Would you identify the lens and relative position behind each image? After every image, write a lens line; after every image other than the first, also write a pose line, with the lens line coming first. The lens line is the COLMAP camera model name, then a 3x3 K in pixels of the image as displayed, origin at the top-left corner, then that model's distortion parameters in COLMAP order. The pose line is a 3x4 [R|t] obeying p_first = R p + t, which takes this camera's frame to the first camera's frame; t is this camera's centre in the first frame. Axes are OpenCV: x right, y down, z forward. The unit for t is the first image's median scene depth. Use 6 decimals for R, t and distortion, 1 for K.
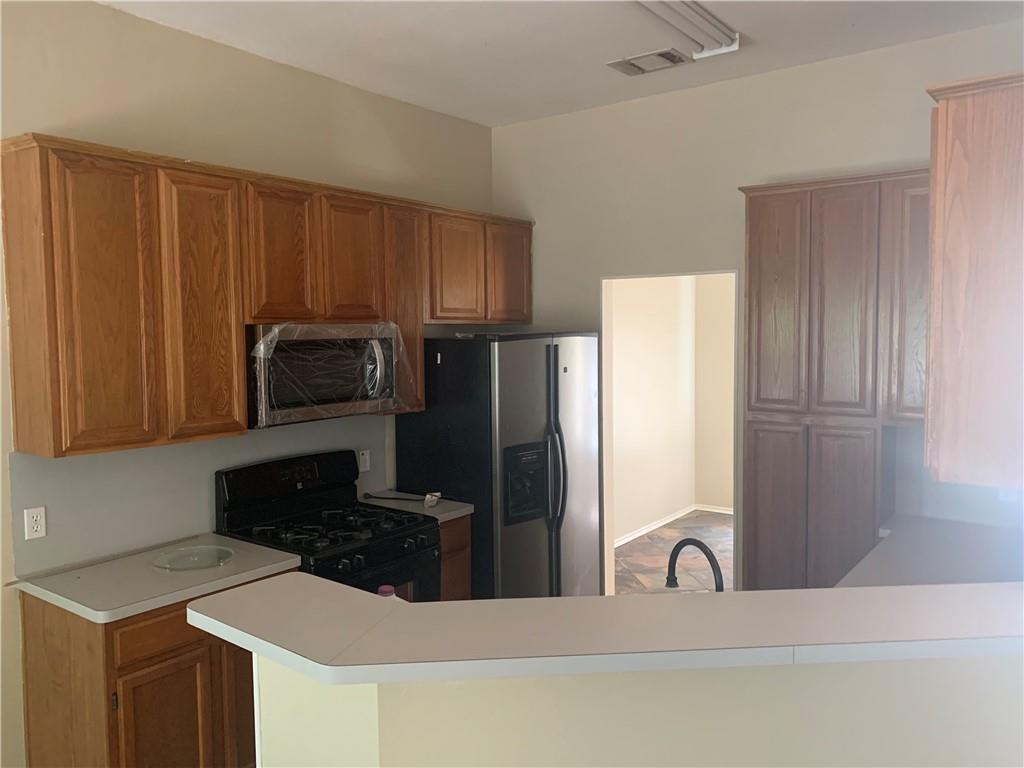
lens RADIAL K [[792.2, 0, 512.0], [0, 792.2, 384.0], [0, 0, 1]] dist [0.001086, -0.007949]
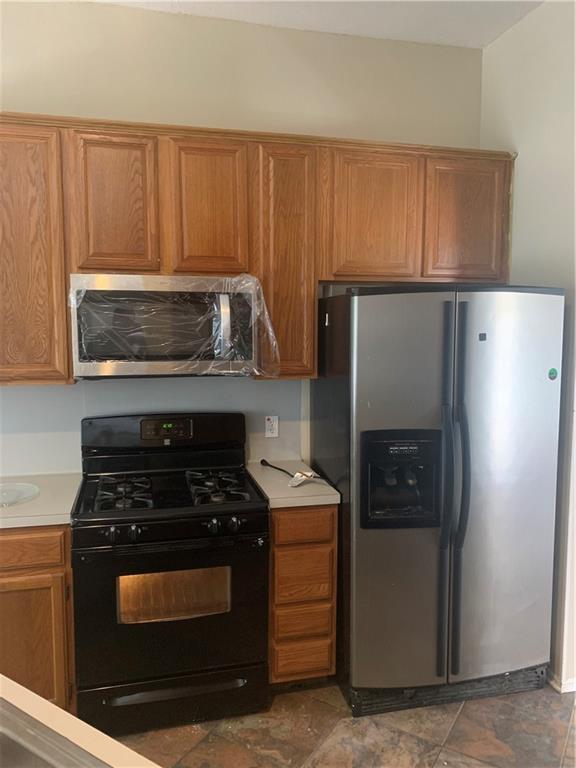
lens RADIAL K [[594.1, 0, 288.0], [0, 594.1, 384.0], [0, 0, 1]] dist [0.001086, -0.007949]
pose [[0.768924, 0.076729, -0.634720, 0.318251], [-0.054679, 0.997027, 0.054288, 0.005983], [0.636998, -0.007038, 0.770833, 0.515677]]
